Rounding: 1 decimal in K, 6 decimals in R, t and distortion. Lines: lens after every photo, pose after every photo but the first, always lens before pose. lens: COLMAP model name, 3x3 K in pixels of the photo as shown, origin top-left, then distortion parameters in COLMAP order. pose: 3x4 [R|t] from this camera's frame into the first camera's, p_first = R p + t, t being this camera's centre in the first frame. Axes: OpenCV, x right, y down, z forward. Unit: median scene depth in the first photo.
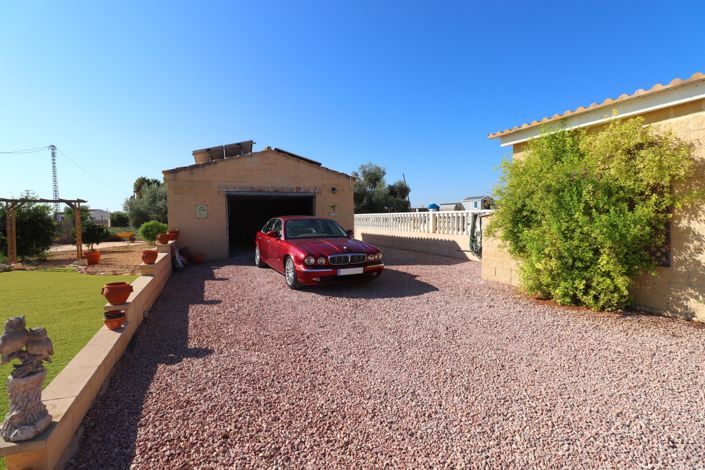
lens RADIAL K [[327.7, 0, 352.5], [0, 327.7, 235.0], [0, 0, 1]] dist [-0.000393, -0.000256]
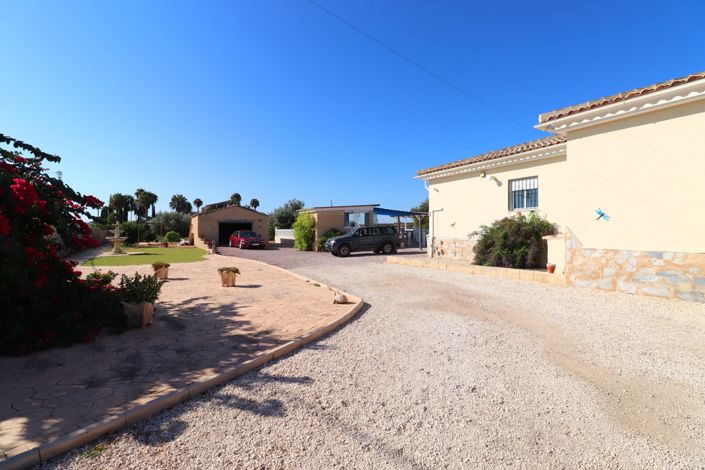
lens RADIAL K [[327.7, 0, 352.5], [0, 327.7, 235.0], [0, 0, 1]] dist [-0.000393, -0.000256]
pose [[0.993463, 0.011102, 0.113616, 0.357516], [-0.006715, 0.999219, -0.038929, 0.070149], [-0.113960, 0.037911, 0.992762, -1.575174]]
